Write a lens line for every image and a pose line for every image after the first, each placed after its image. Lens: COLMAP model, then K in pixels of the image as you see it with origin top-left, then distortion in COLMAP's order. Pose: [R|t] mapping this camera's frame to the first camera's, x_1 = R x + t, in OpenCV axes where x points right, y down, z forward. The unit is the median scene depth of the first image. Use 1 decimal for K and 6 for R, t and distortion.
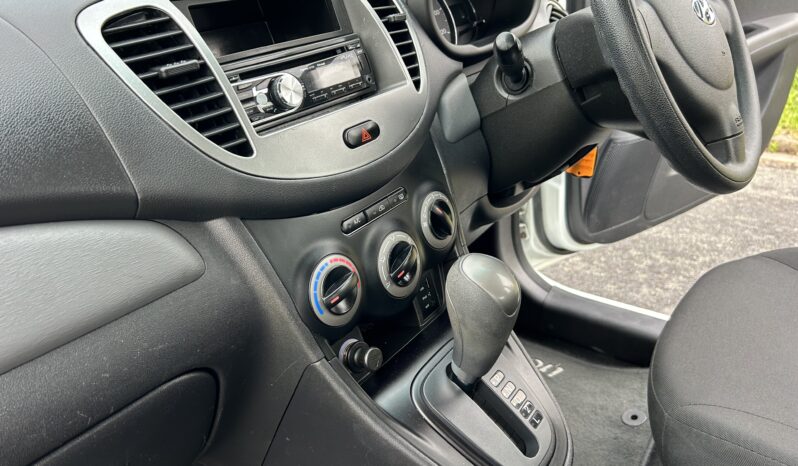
lens RADIAL K [[621.6, 0, 399.0], [0, 621.6, 233.0], [0, 0, 1]] dist [-0.001393, -0.000637]
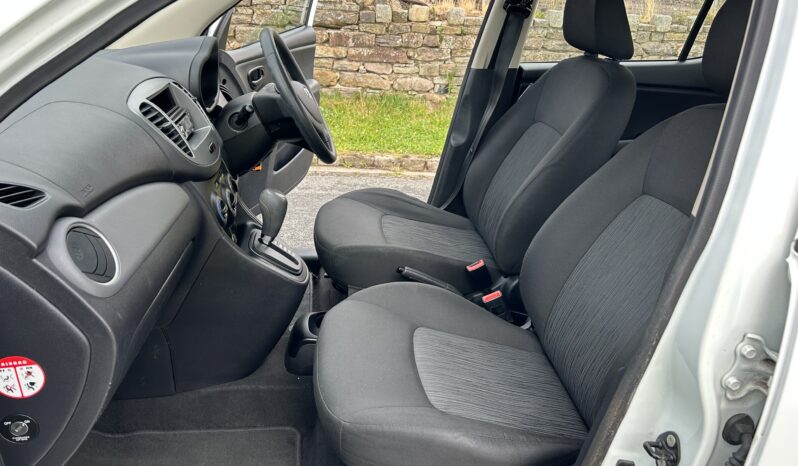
lens RADIAL K [[621.6, 0, 399.0], [0, 621.6, 233.0], [0, 0, 1]] dist [-0.001393, -0.000637]
pose [[0.743295, -0.152375, 0.651379, -1.070552], [0.188693, 0.981931, 0.014380, 0.252293], [-0.641800, 0.112223, 0.758616, -1.186512]]
